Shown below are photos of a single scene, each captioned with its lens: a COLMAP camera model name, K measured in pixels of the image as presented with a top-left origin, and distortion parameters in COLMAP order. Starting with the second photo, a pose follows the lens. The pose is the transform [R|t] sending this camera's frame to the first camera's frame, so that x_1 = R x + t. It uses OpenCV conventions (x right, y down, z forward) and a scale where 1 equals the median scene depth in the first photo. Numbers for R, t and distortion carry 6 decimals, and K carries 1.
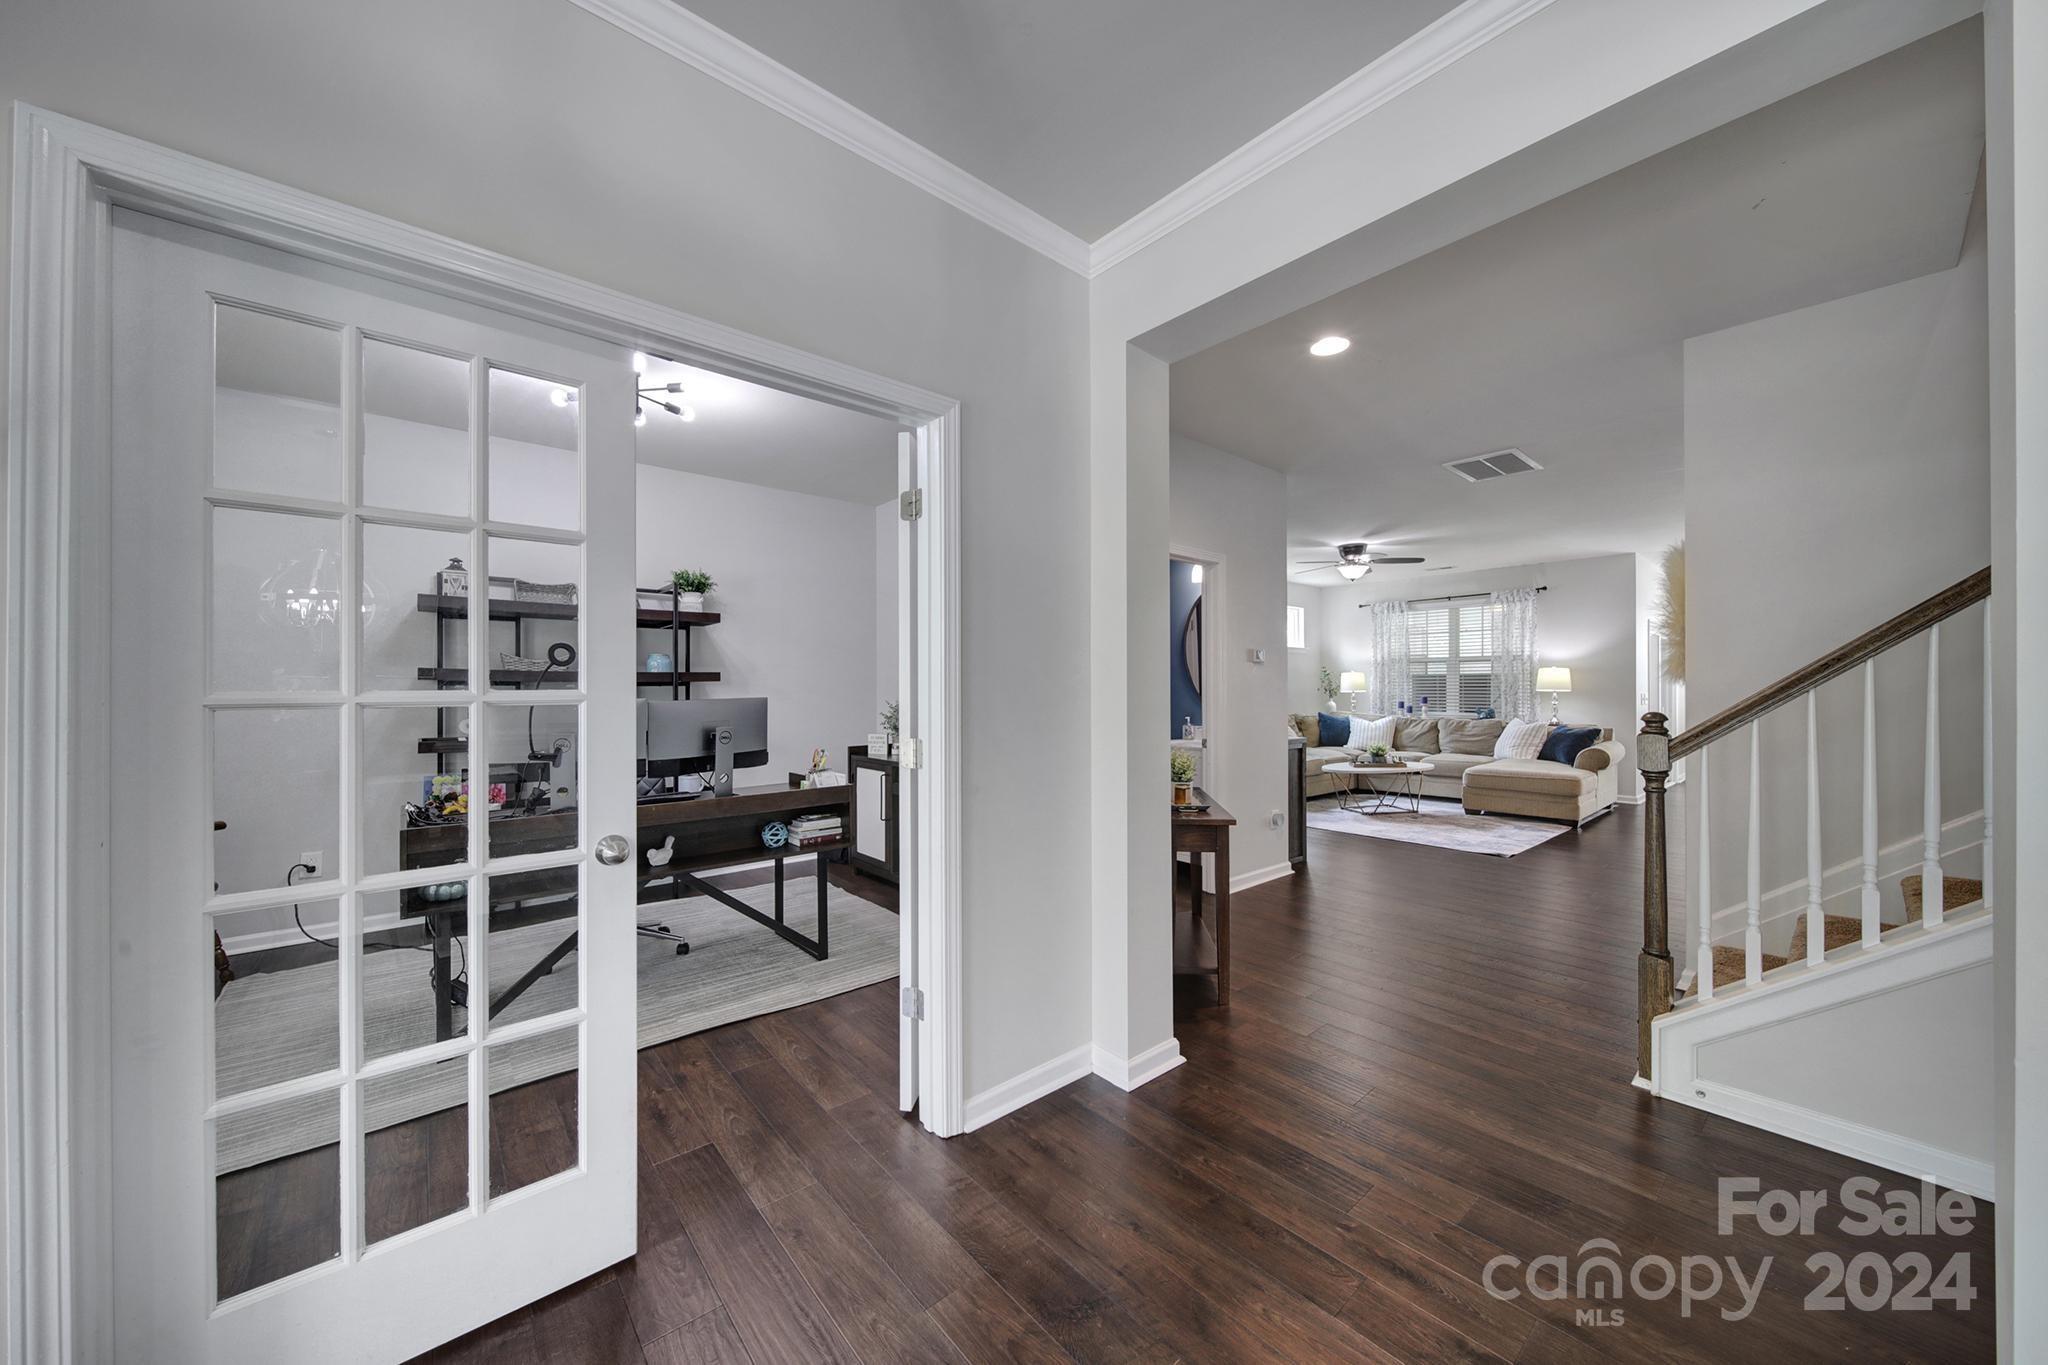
lens RADIAL K [[726.8, 0, 1024.0], [0, 726.8, 682.5], [0, 0, 1]] dist [-0.002988, -0.000388]
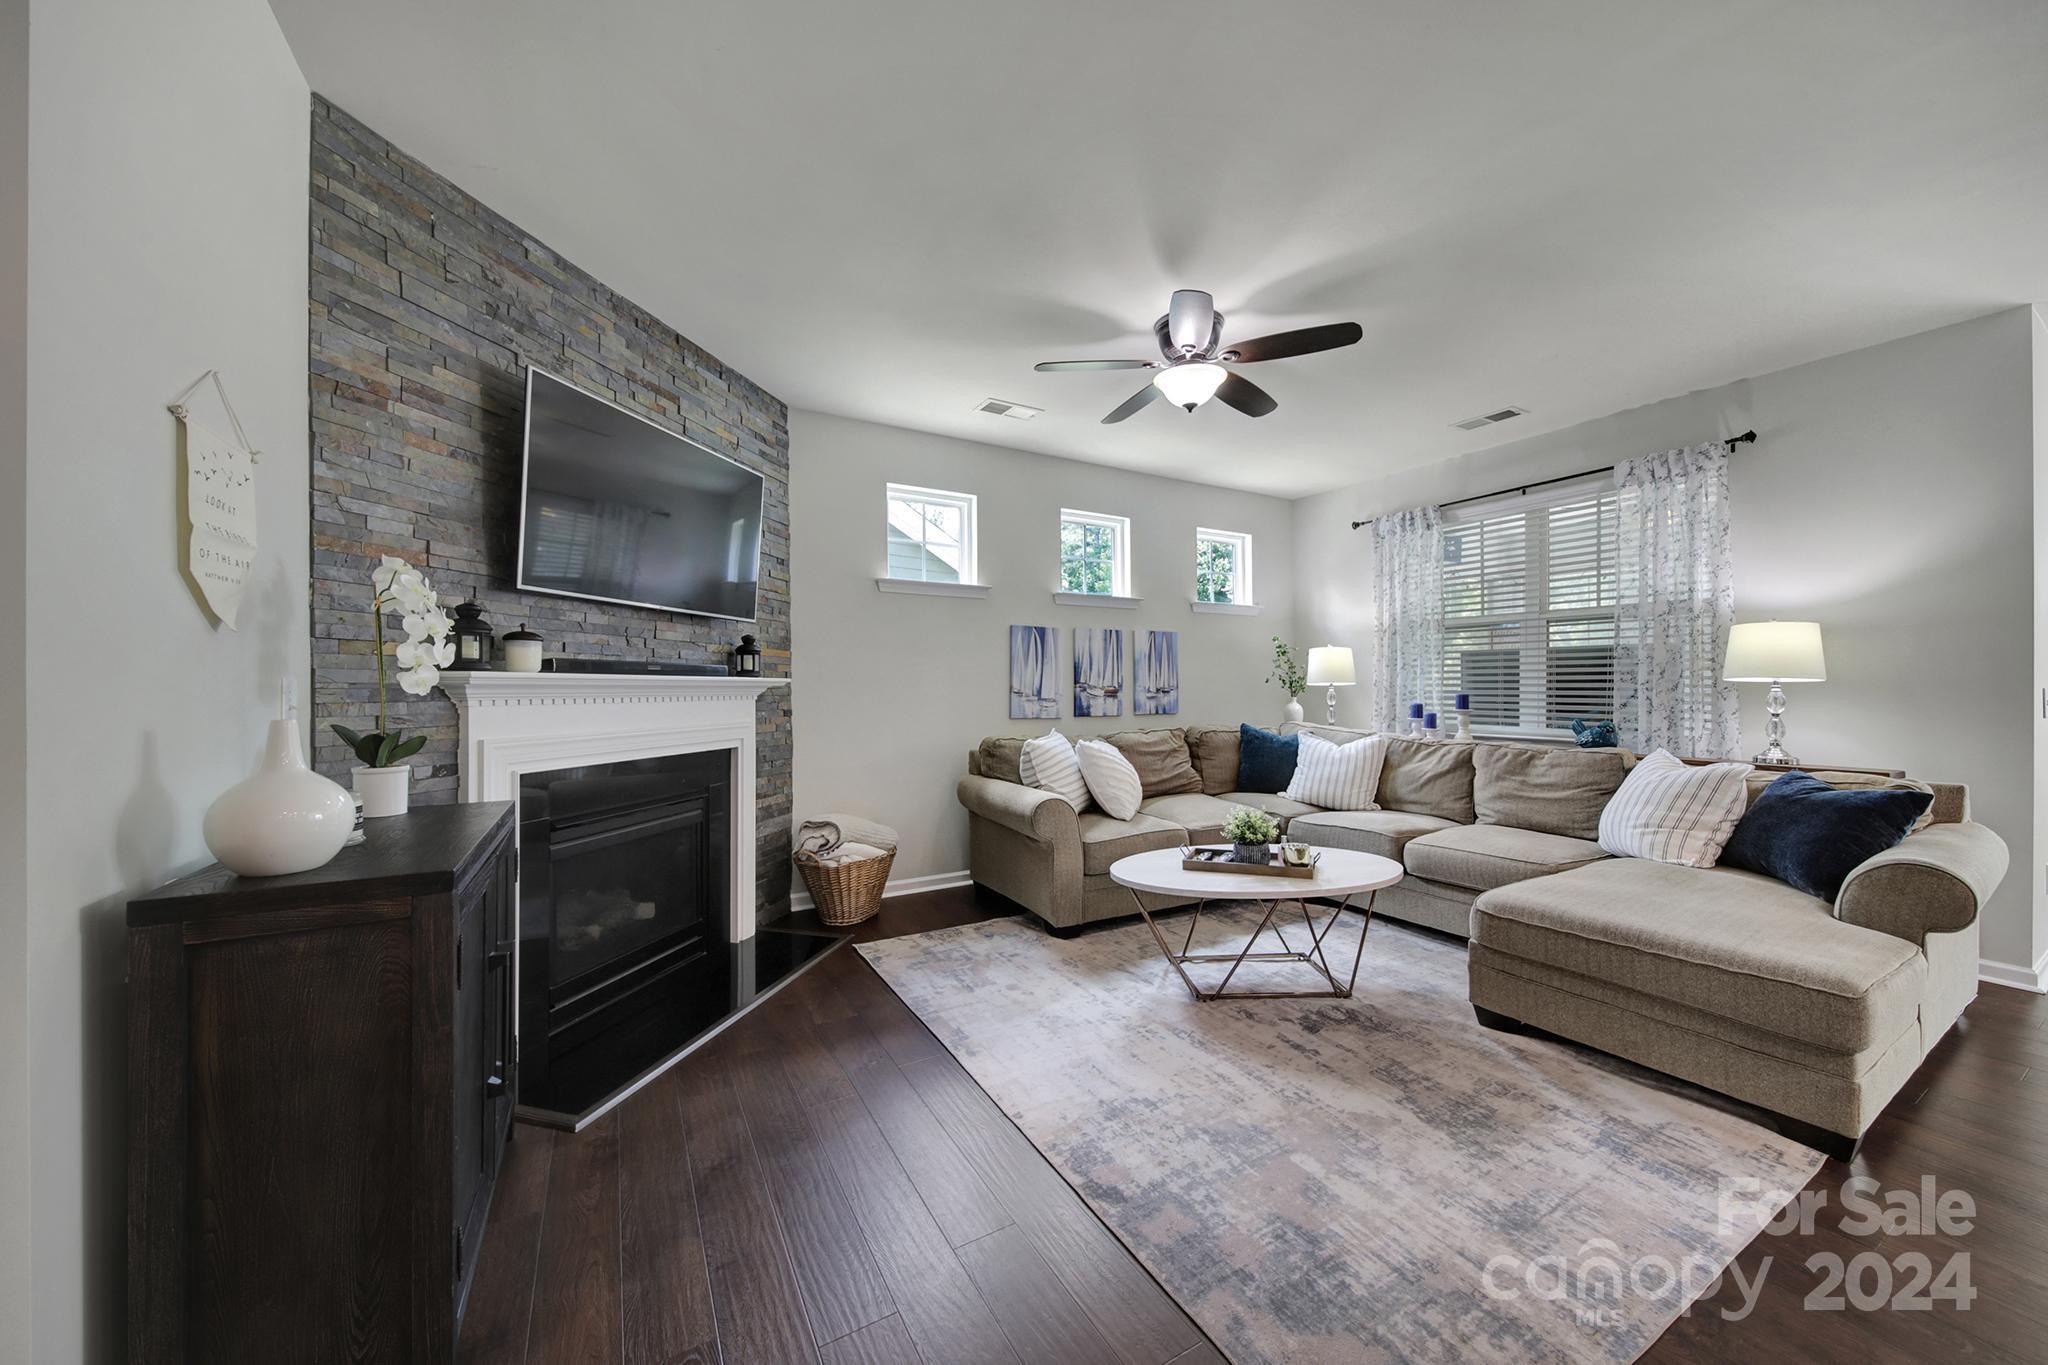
lens RADIAL K [[719.5, 0, 1026.9], [0, 719.5, 681.2], [0, 0, 1]] dist [0.001015, 0.000030]
pose [[0.981435, 0.000545, -0.191794, 0.384109], [-0.000035, 0.999996, 0.002660, 0.010007], [0.191795, -0.002604, 0.981432, 0.507903]]
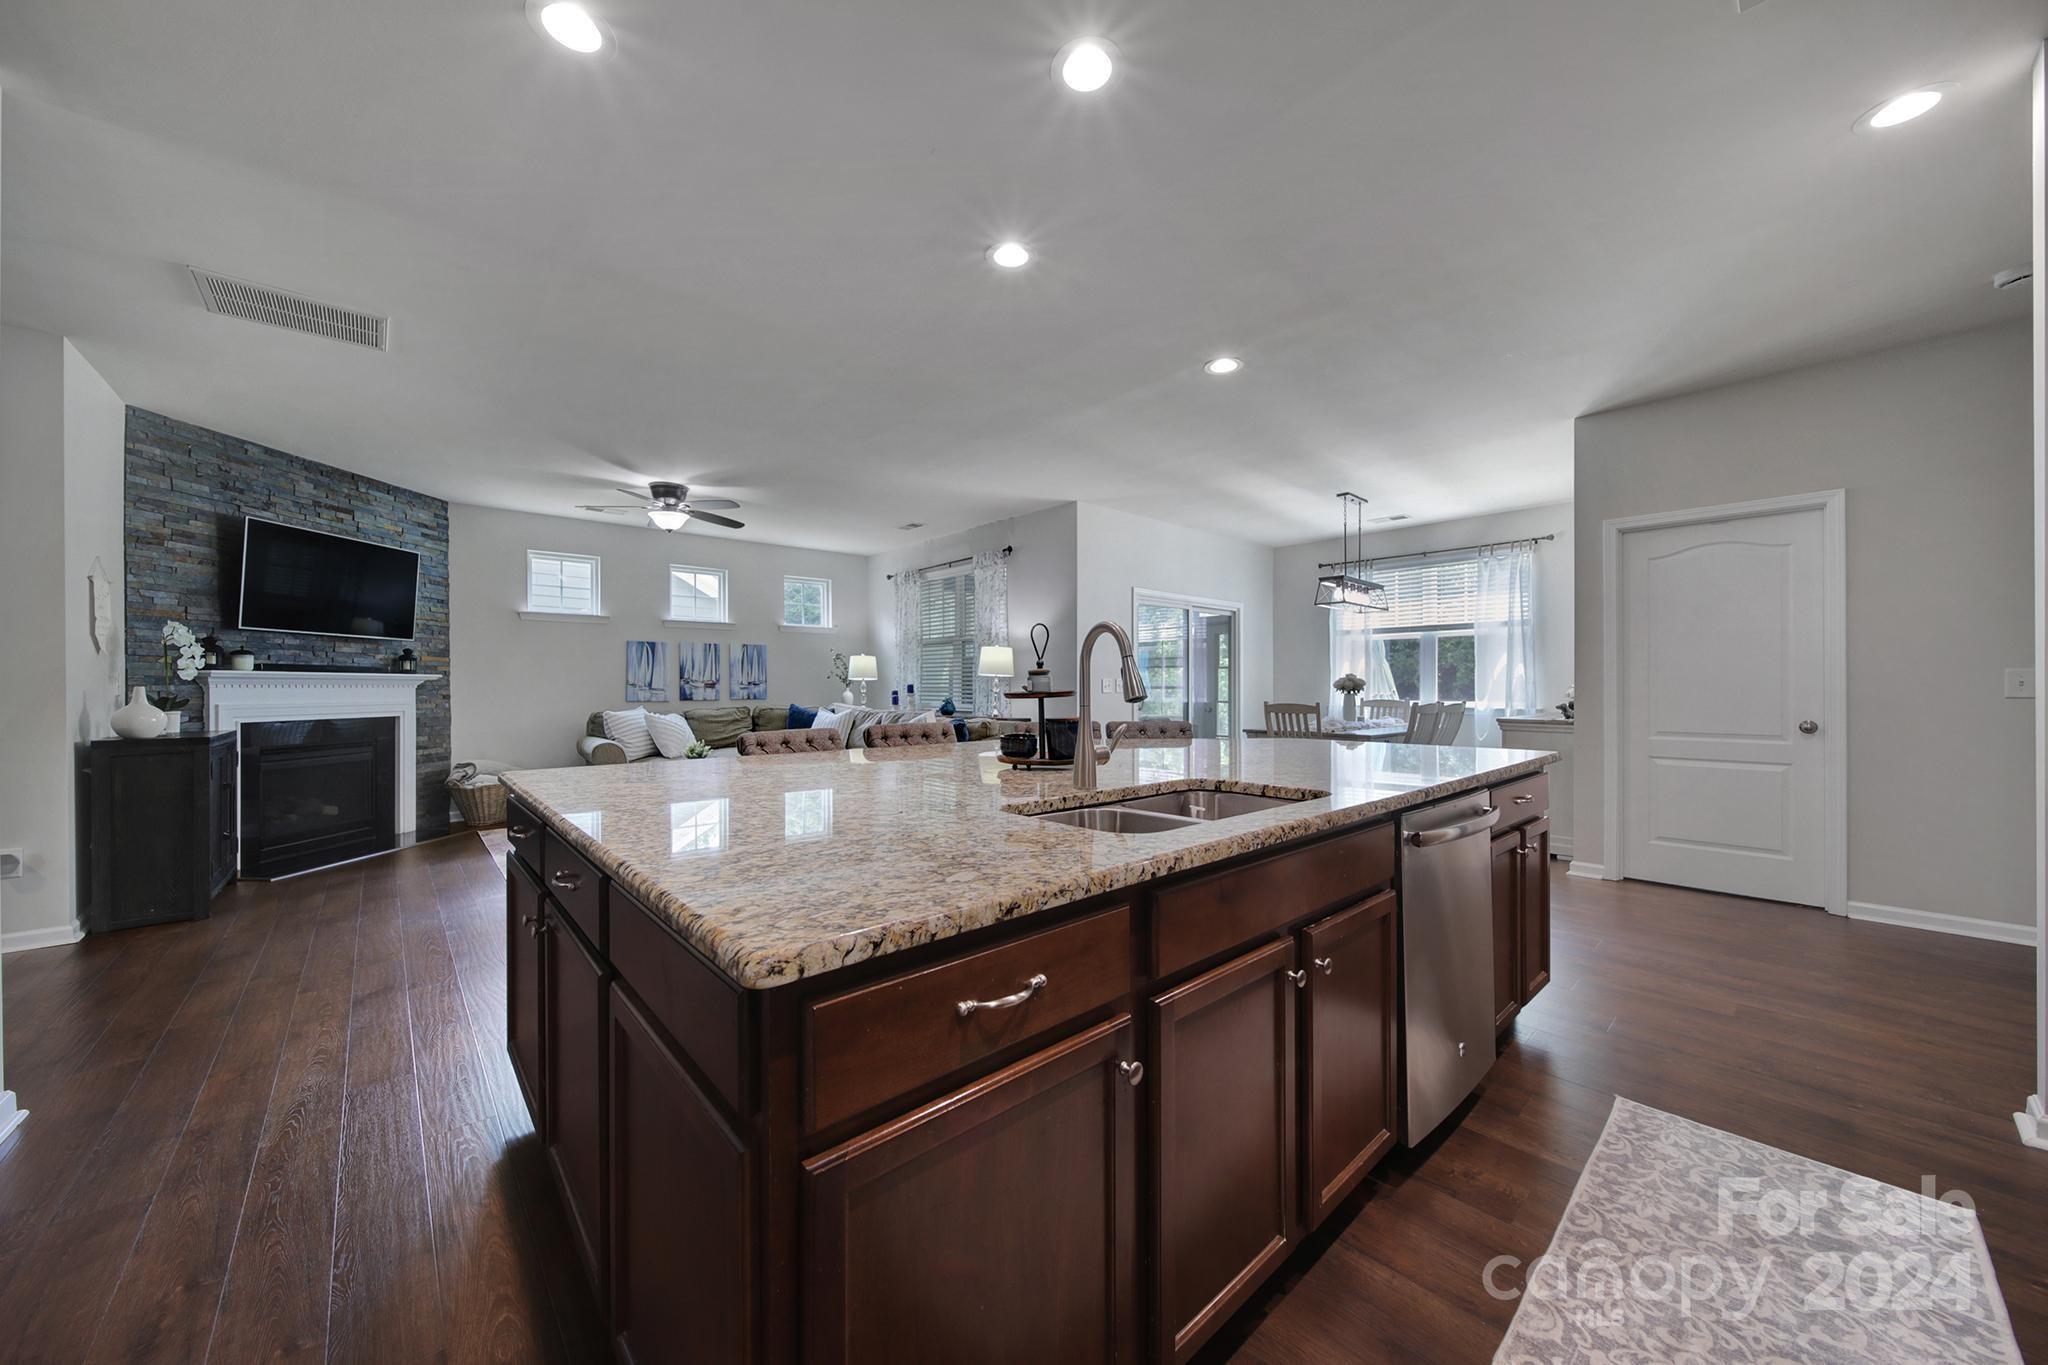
lens RADIAL K [[718.1, 0, 1018.9], [0, 718.1, 678.5], [0, 0, 1]] dist [0.000771, -0.000003]
pose [[0.999965, -0.001000, 0.008309, 0.712296], [0.001004, 0.999999, -0.000460, 0.013847], [-0.008308, 0.000469, 0.999965, 0.204317]]
